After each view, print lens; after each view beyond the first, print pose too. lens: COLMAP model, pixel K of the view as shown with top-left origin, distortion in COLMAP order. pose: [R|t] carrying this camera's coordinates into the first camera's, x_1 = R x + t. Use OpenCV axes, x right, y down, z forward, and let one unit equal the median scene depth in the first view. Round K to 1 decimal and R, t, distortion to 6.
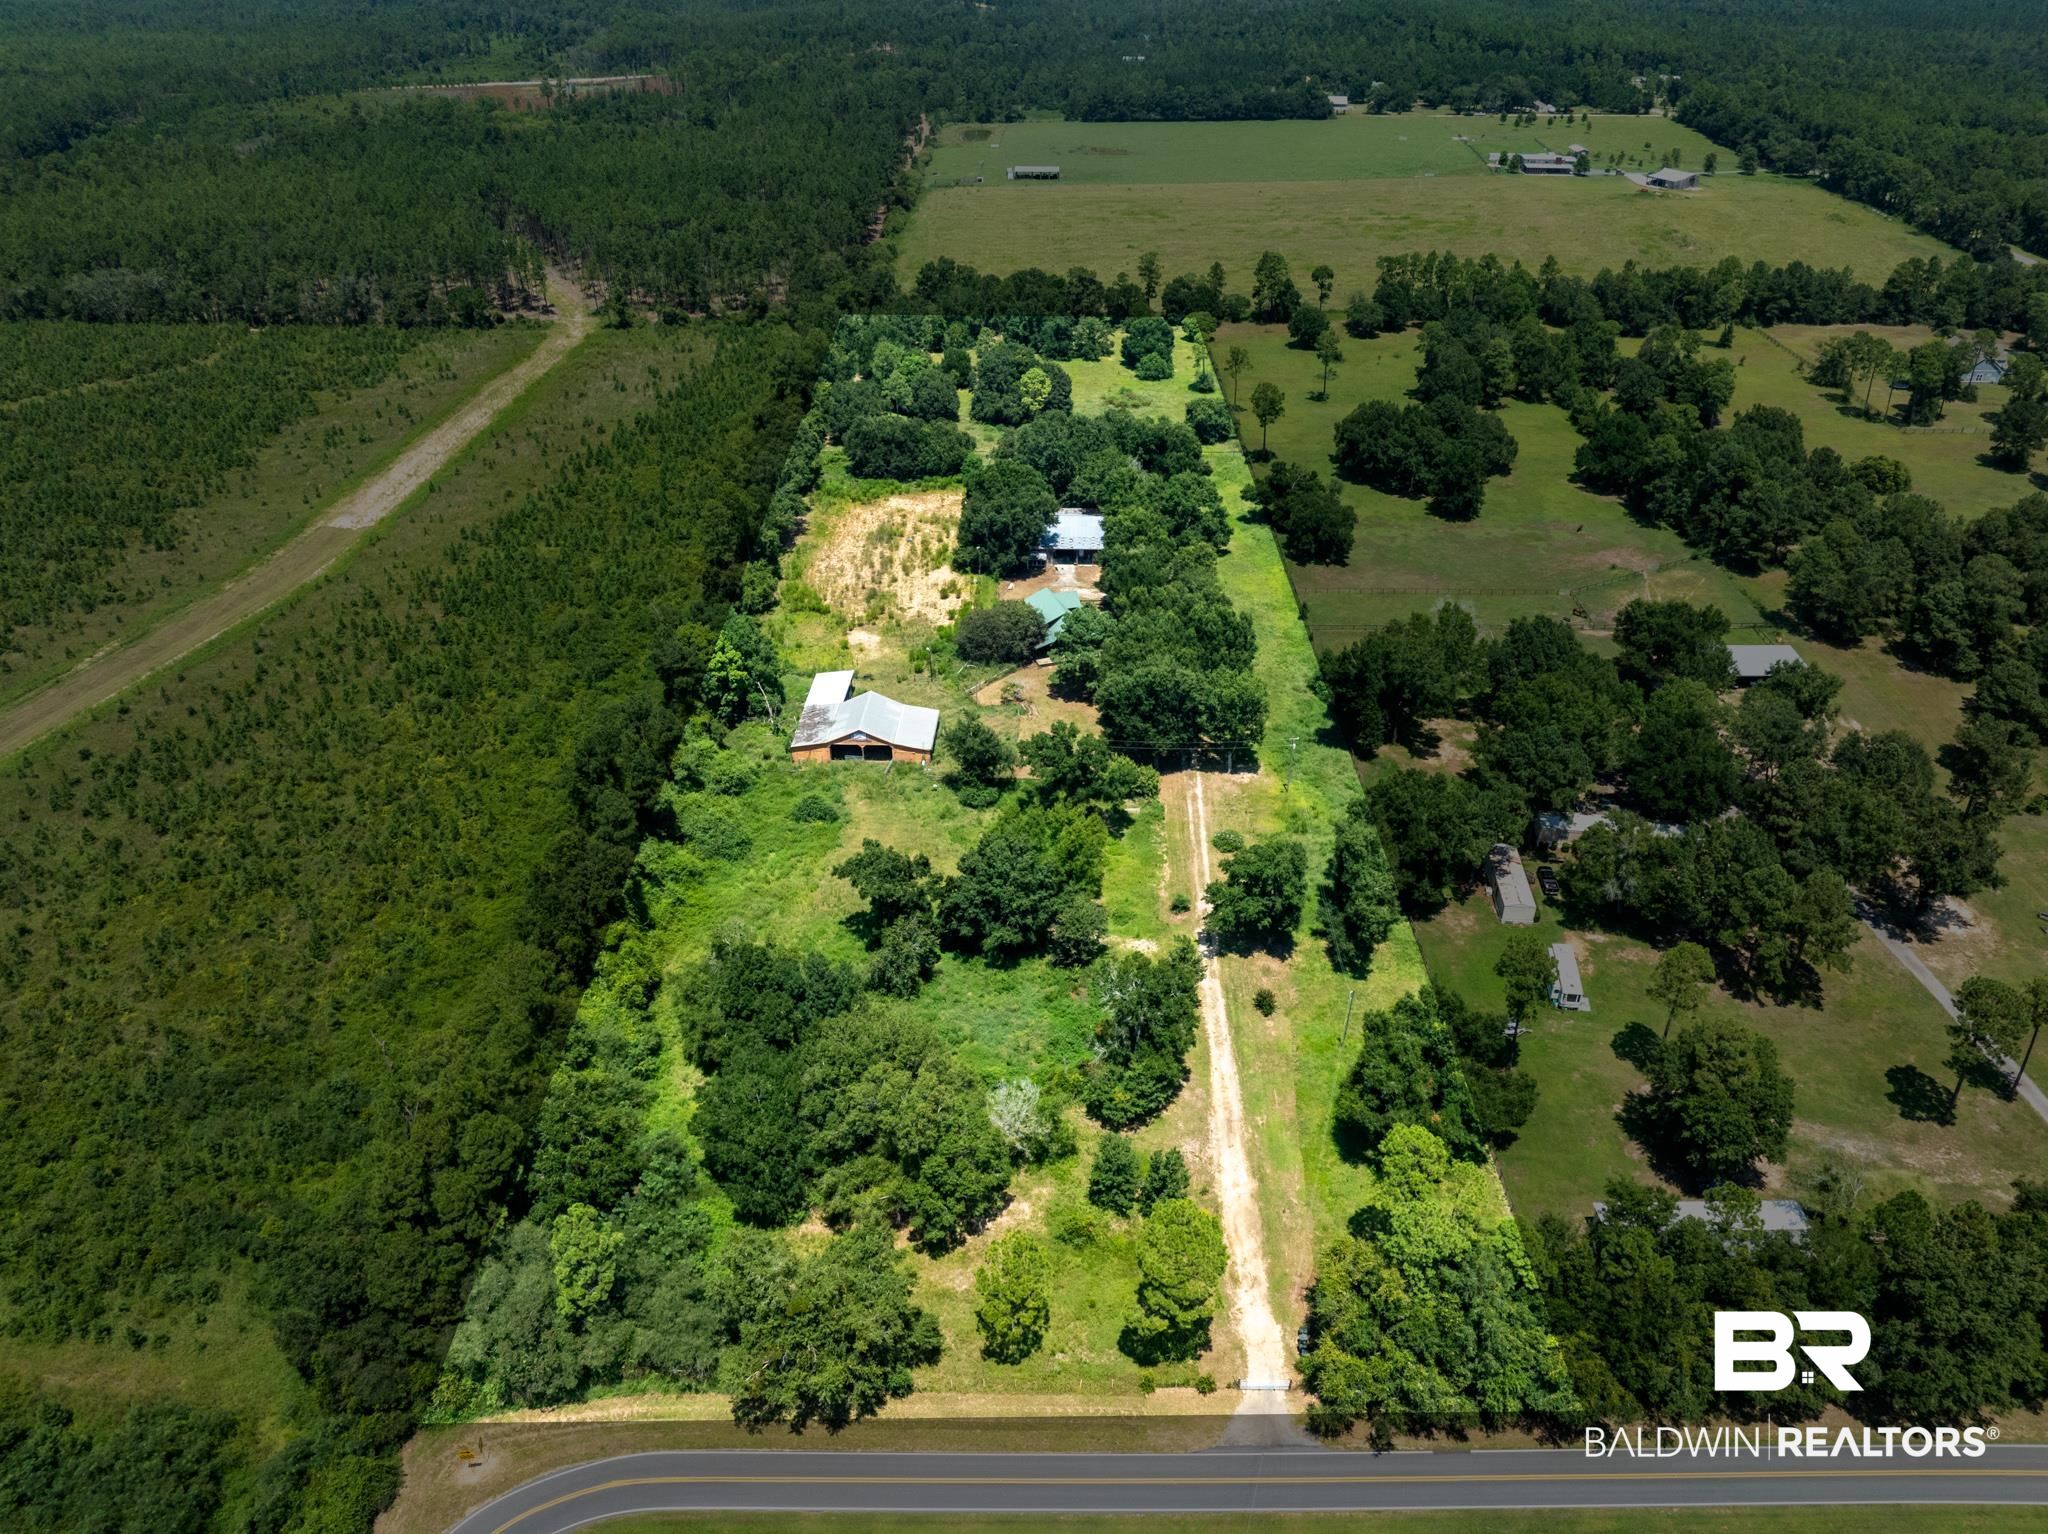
lens RADIAL K [[1450.0, 0, 1024.0], [0, 1450.0, 767.0], [0, 0, 1]] dist [-0.034866, -0.000038]
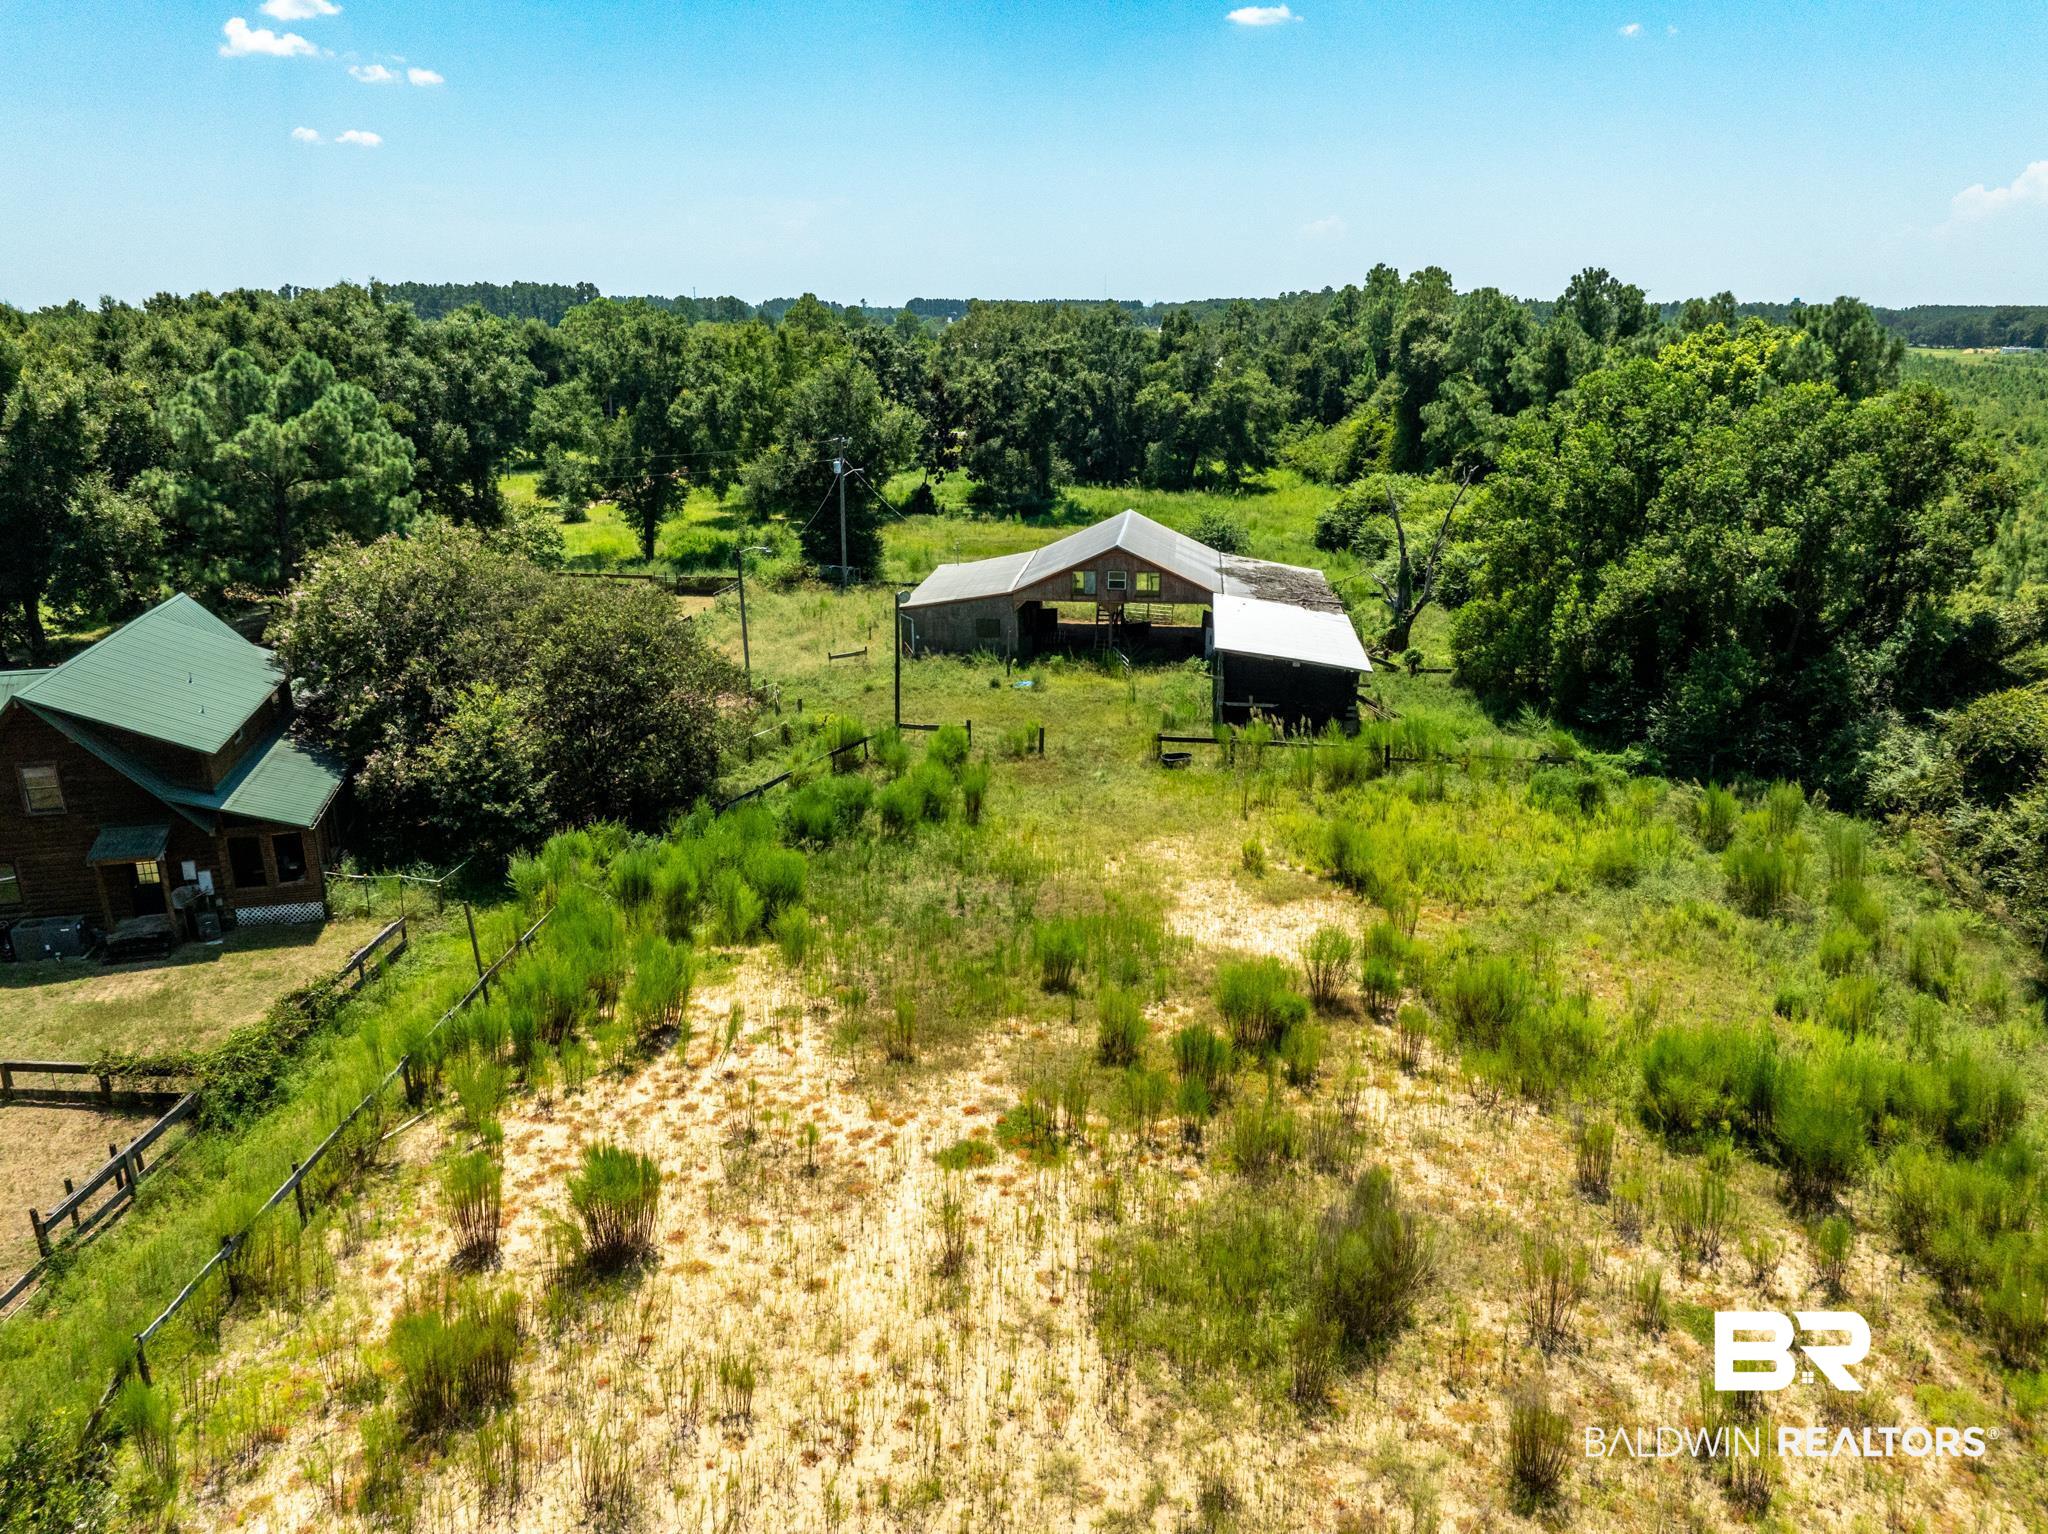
lens RADIAL K [[1434.0, 0, 1024.0], [0, 1434.0, 767.0], [0, 0, 1]] dist [0.000463, -0.000621]
pose [[-0.998238, -0.013534, 0.057777, -0.084734], [0.035289, 0.647384, 0.761347, -0.203592], [-0.047707, 0.762044, -0.645766, 0.996652]]
